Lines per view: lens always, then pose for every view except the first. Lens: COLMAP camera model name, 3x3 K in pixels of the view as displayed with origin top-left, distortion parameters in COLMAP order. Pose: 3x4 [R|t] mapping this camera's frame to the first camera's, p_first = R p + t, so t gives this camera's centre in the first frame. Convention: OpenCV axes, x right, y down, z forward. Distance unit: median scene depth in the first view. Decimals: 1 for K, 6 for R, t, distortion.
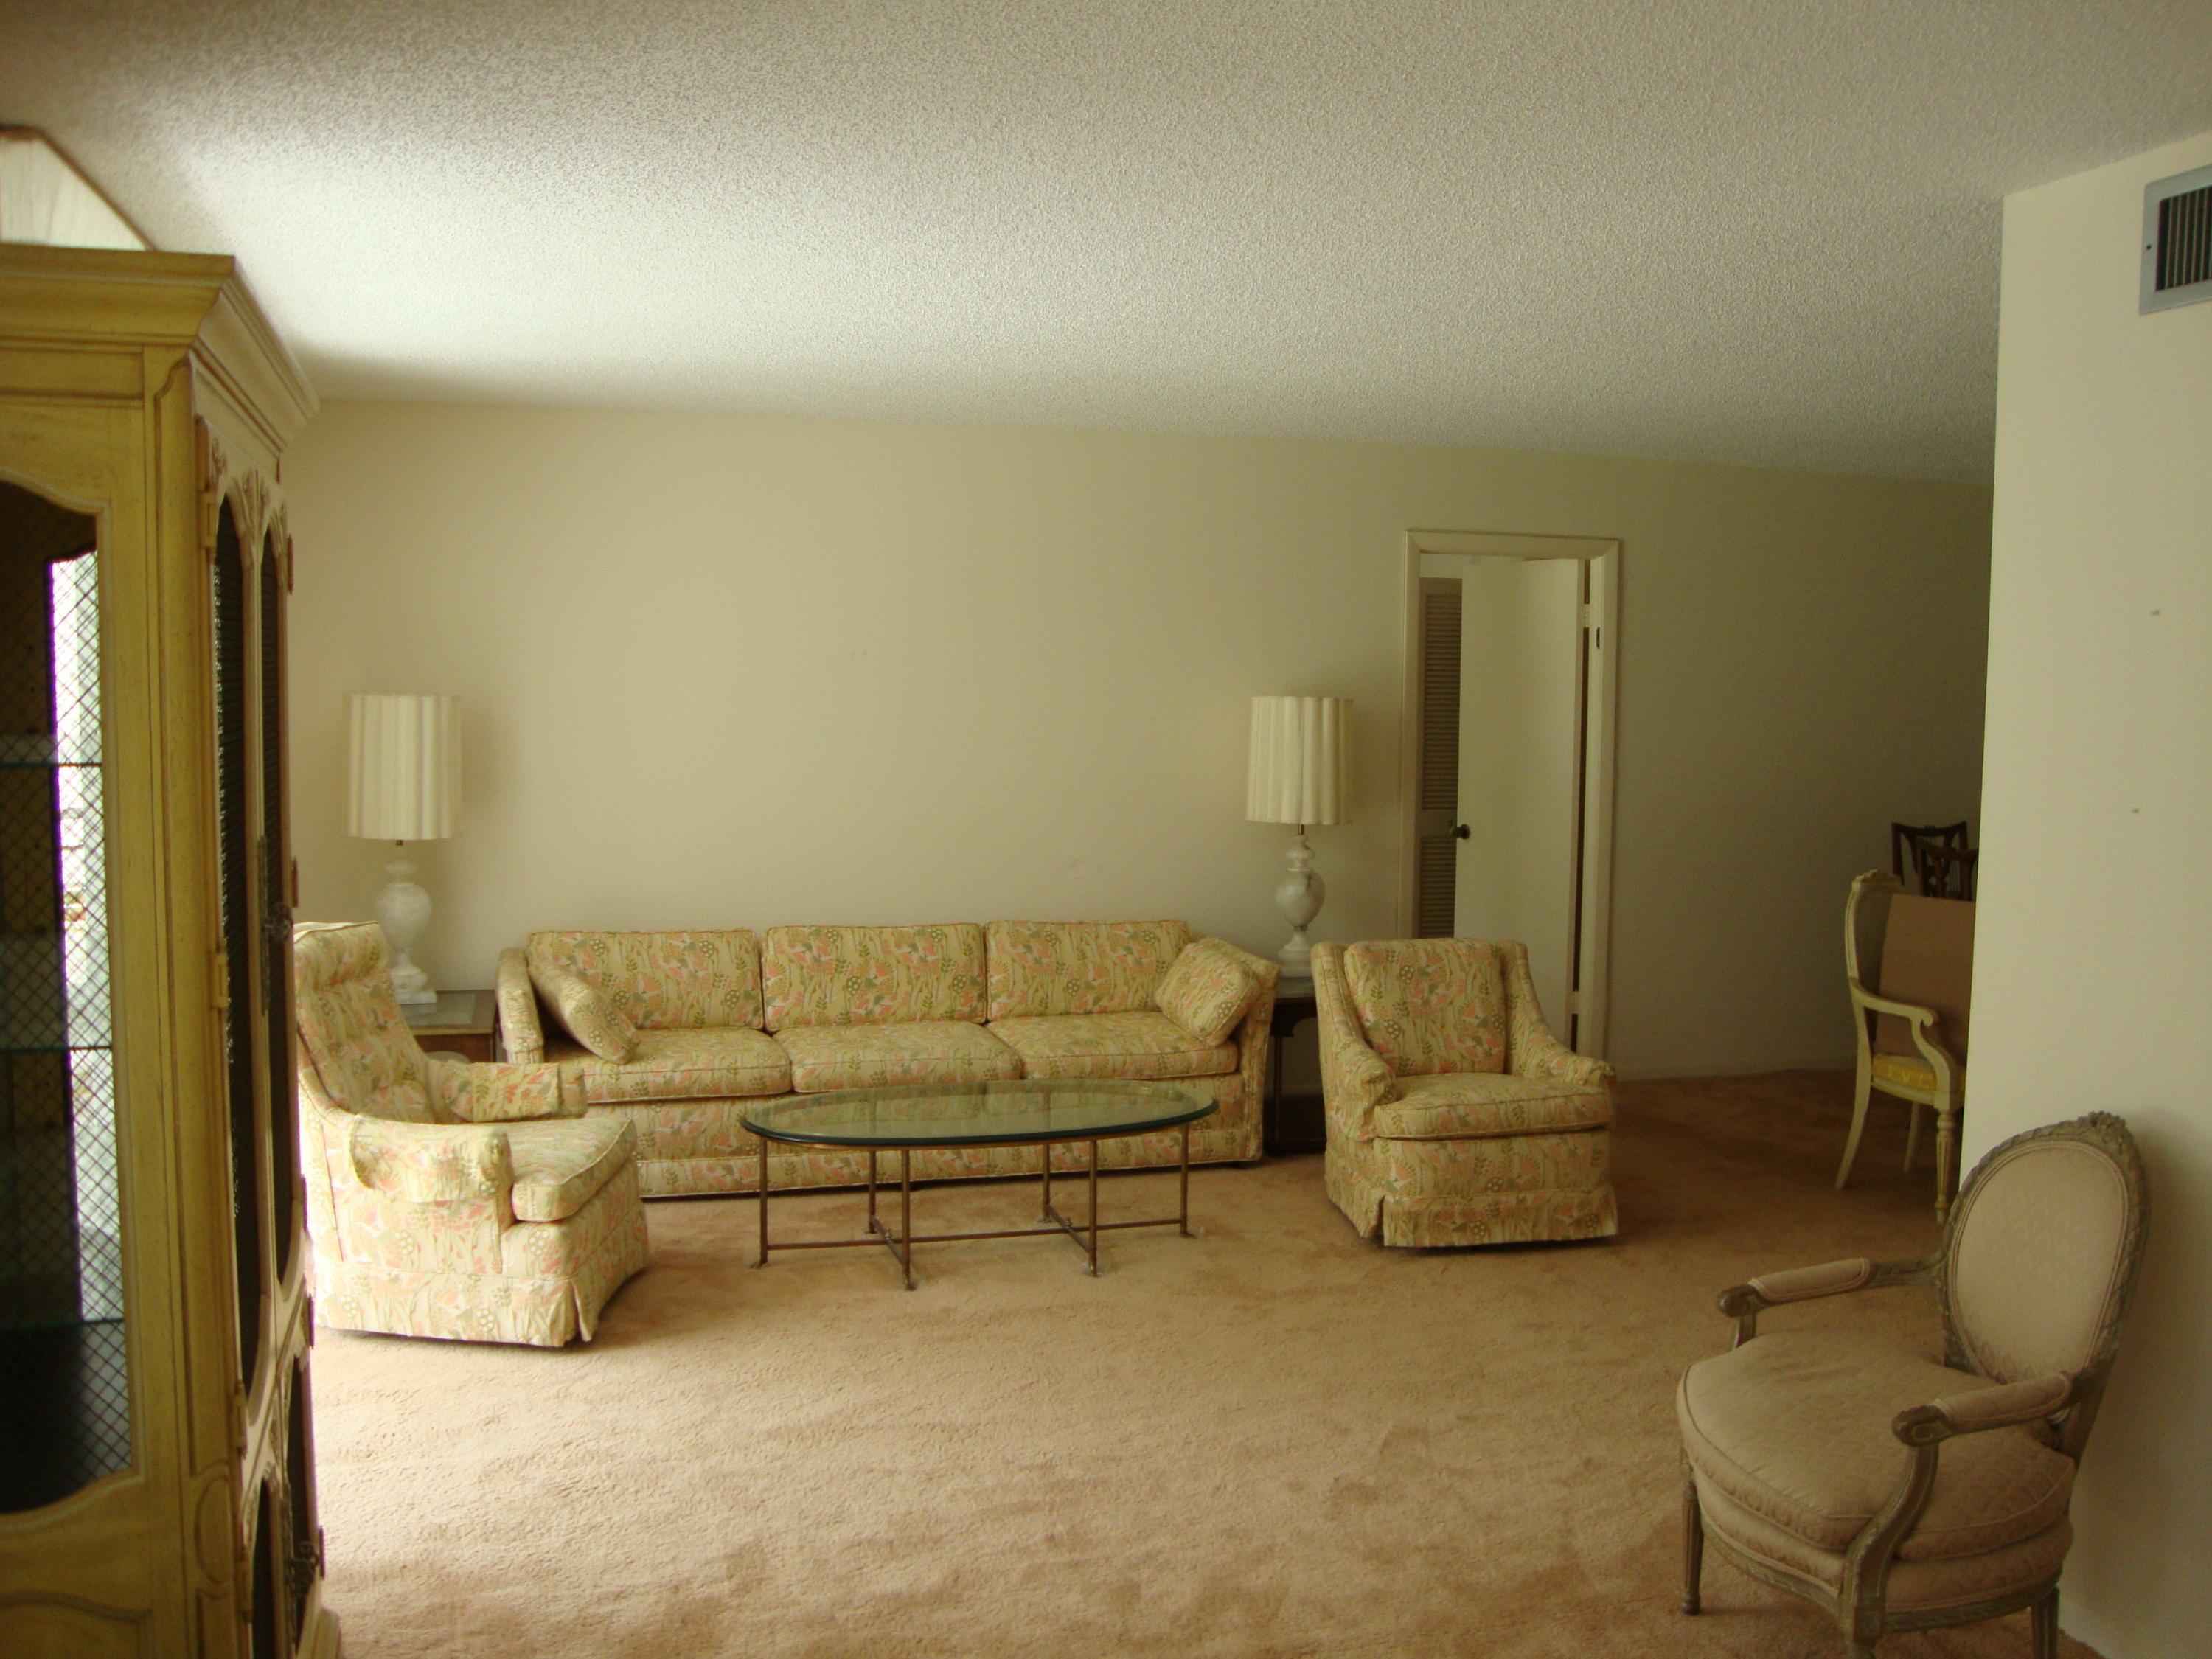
lens RADIAL K [[2000.0, 0, 1106.0], [0, 2000.0, 829.5], [0, 0, 1]] dist [-0.249903, 0.326116]
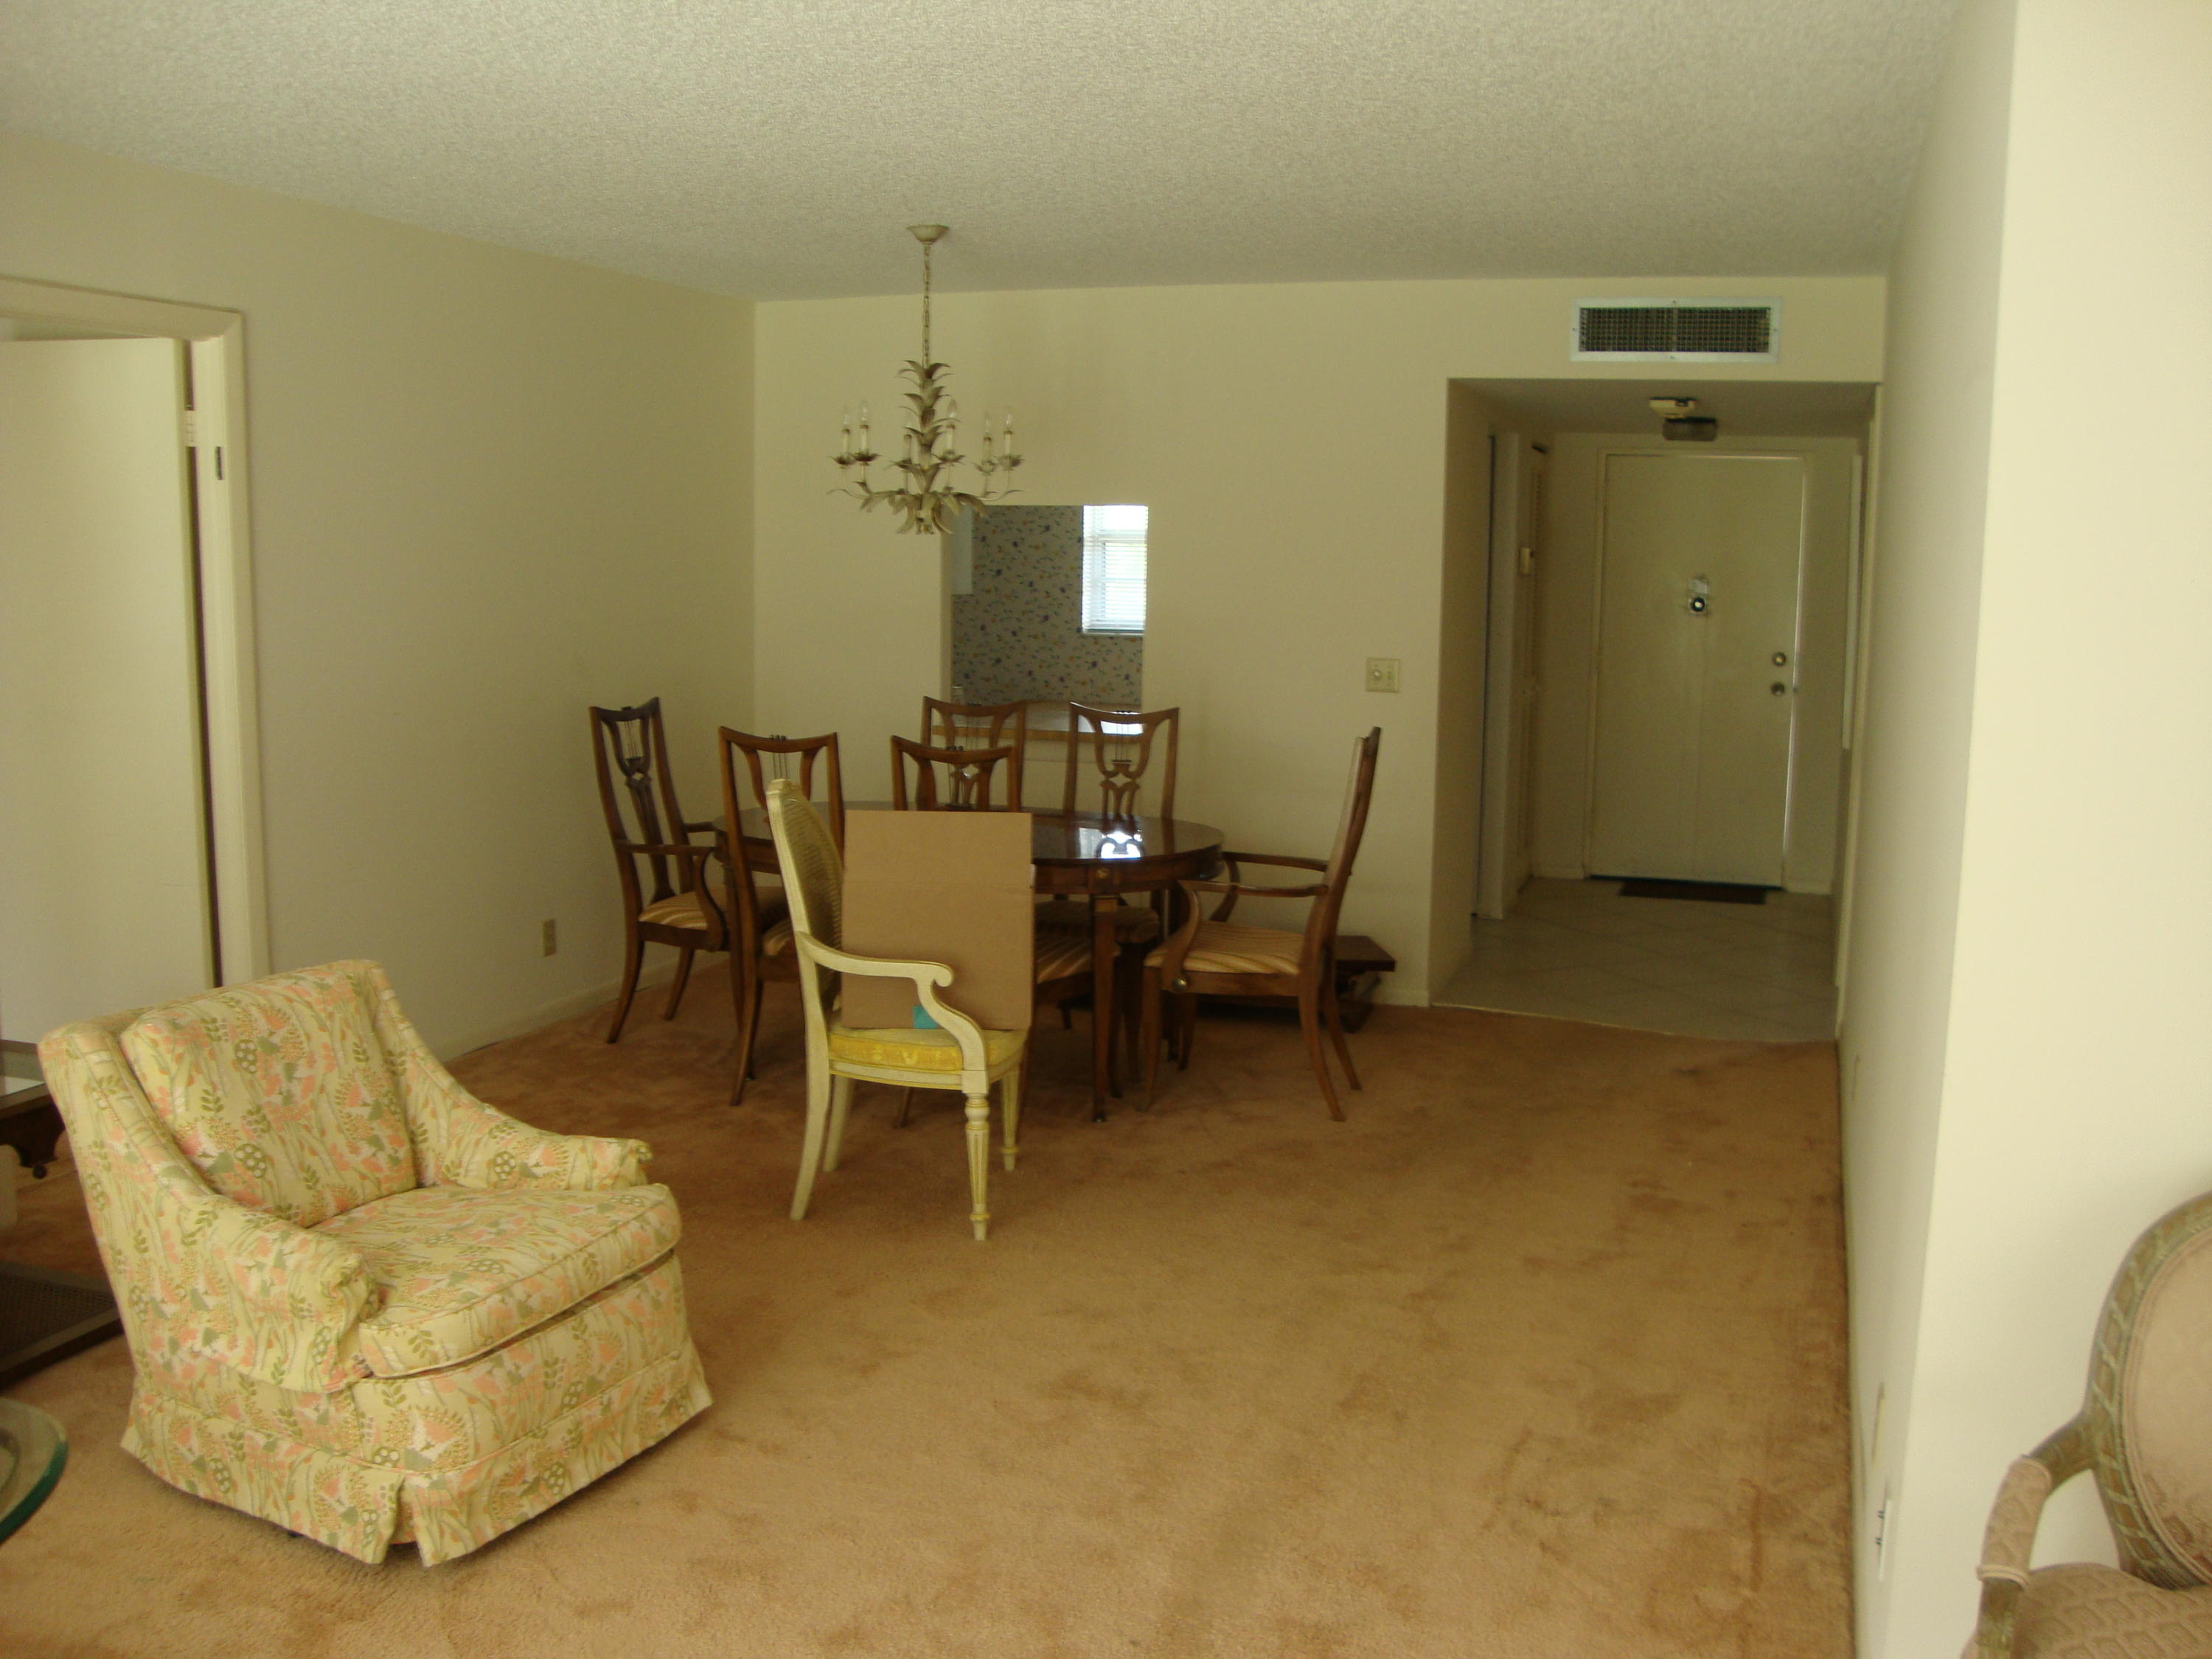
lens RADIAL K [[2000.0, 0, 1106.0], [0, 2000.0, 829.5], [0, 0, 1]] dist [-0.249903, 0.326116]
pose [[0.578499, -0.123326, 0.806306, -0.149735], [0.061996, 0.992293, 0.107292, -0.036418], [-0.813324, -0.012080, 0.581686, 0.536460]]
